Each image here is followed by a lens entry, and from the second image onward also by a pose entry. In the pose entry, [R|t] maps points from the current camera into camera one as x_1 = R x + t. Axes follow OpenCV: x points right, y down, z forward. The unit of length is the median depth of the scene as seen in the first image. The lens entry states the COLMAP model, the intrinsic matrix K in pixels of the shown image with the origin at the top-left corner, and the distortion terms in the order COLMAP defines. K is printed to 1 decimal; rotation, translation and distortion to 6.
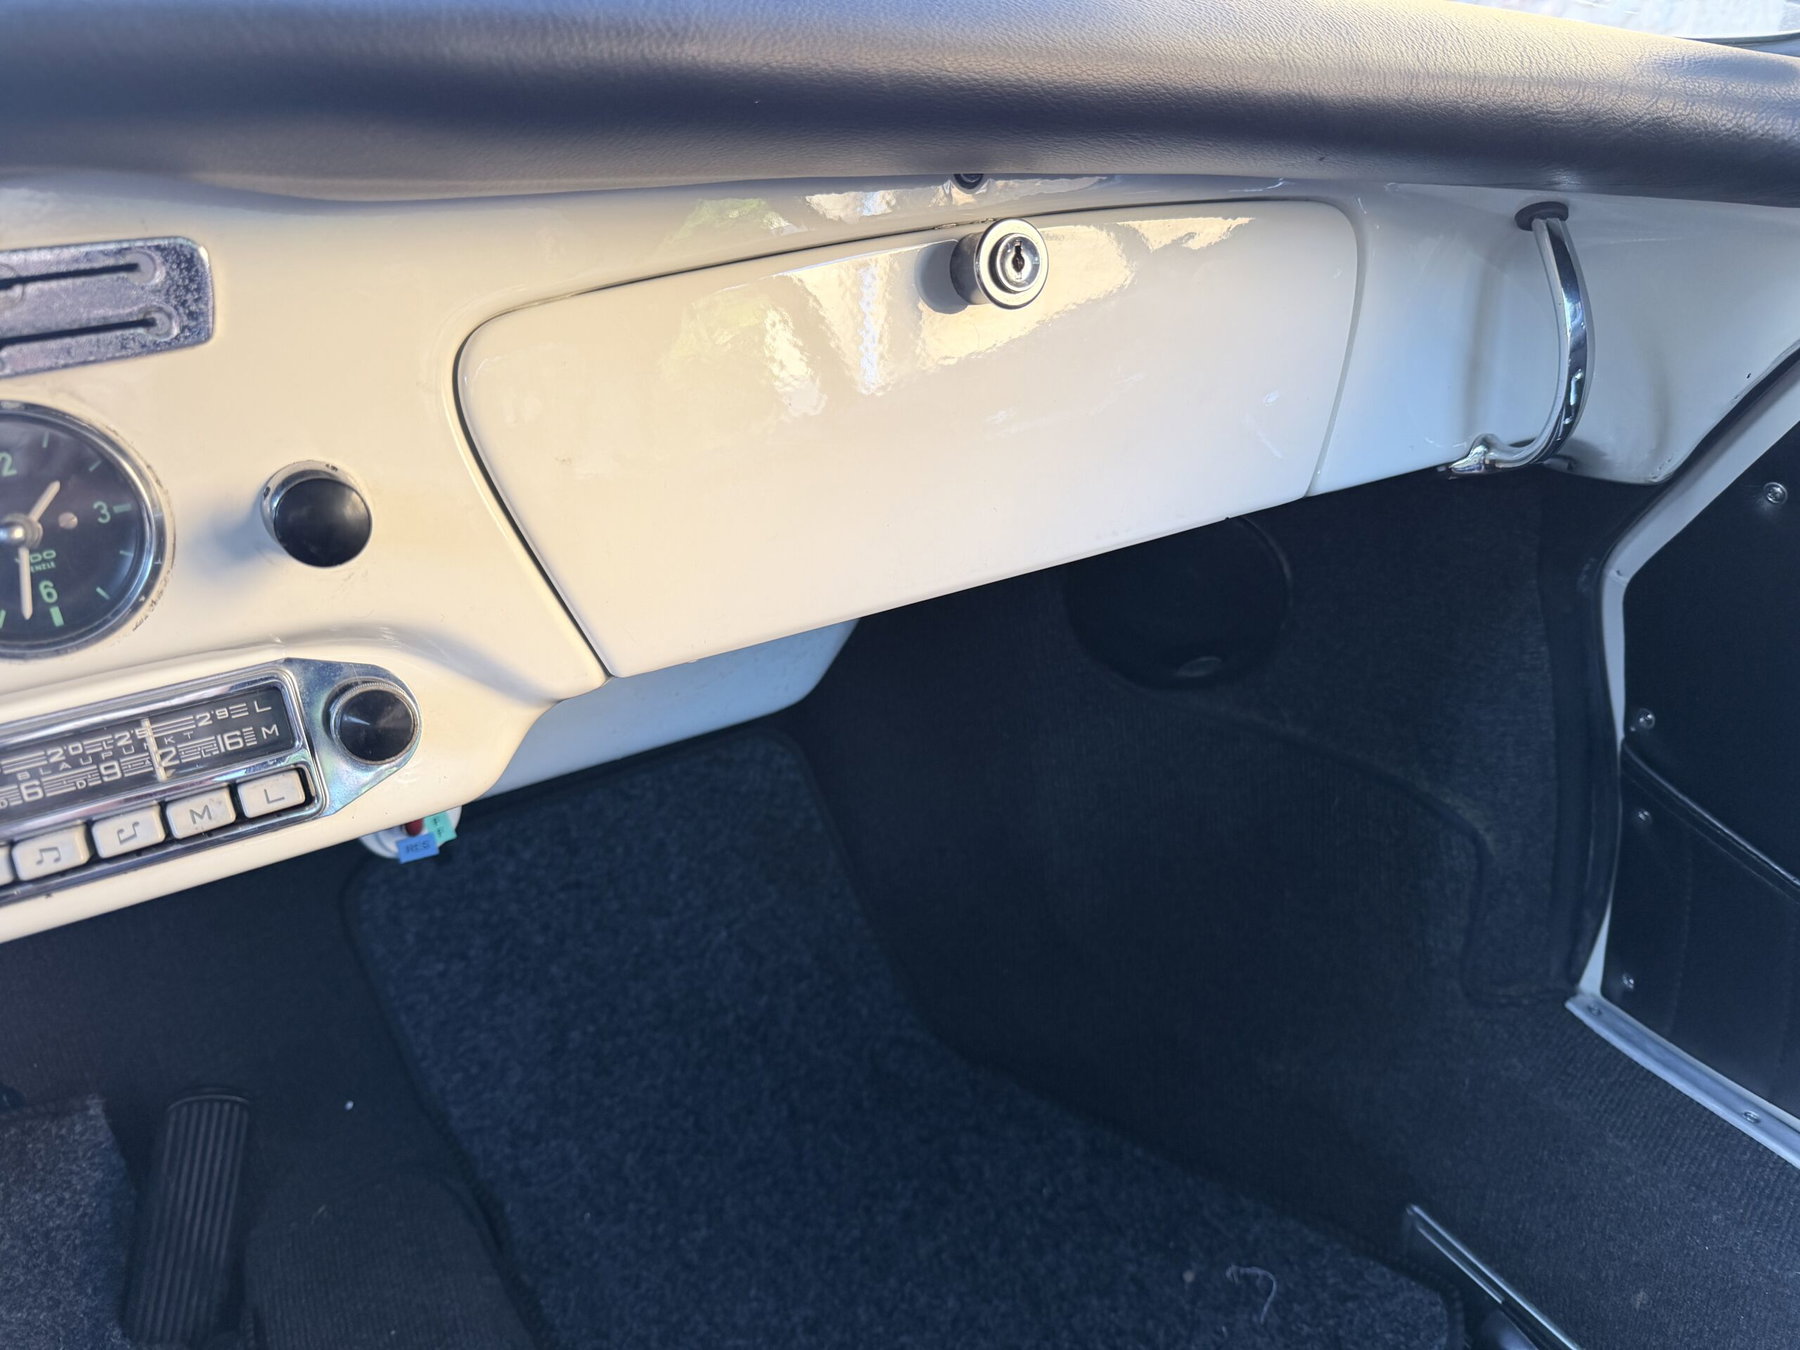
lens RADIAL K [[1287.3, 0, 904.4], [0, 1287.3, 675.3], [0, 0, 1]] dist [0.013650, -0.033129]
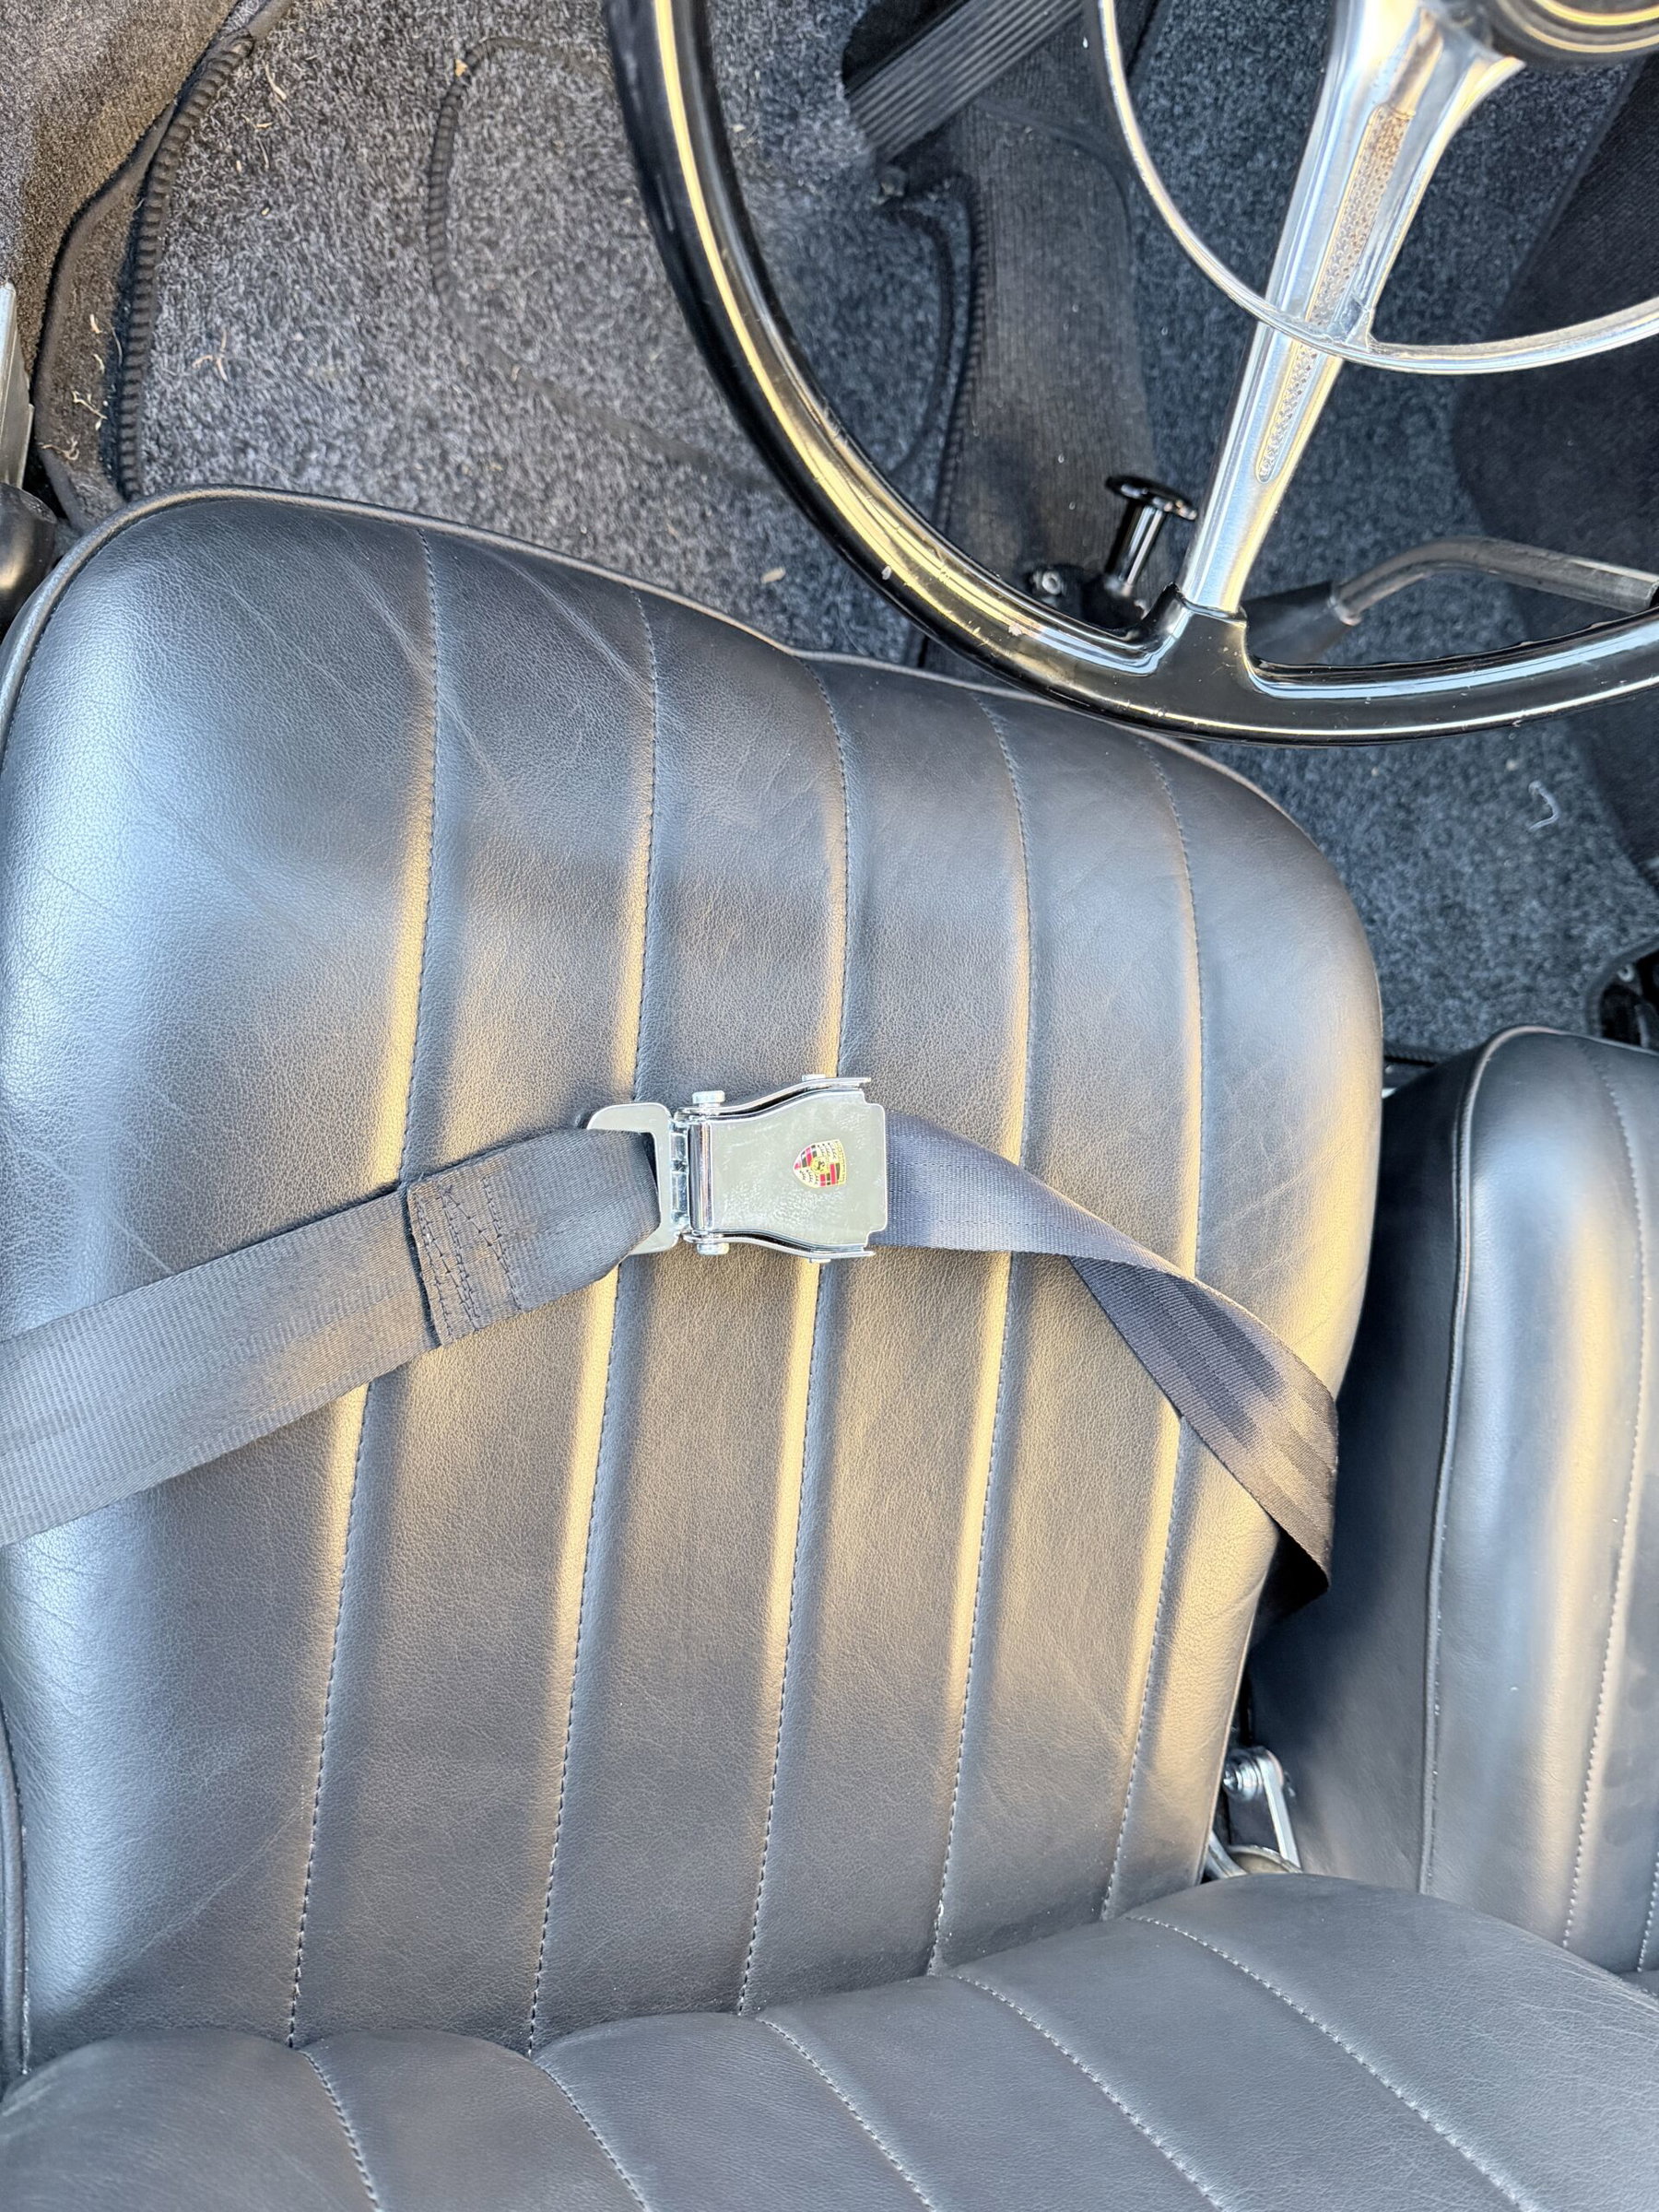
lens RADIAL K [[1581.9, 0, 829.5], [0, 1581.9, 1106.0], [0, 0, 1]] dist [0.013650, -0.033129]
pose [[0.739525, 0.573198, 0.352913, -0.514351], [-0.661077, 0.519690, 0.541203, 0.233259], [0.126811, -0.633535, 0.763251, -0.338304]]
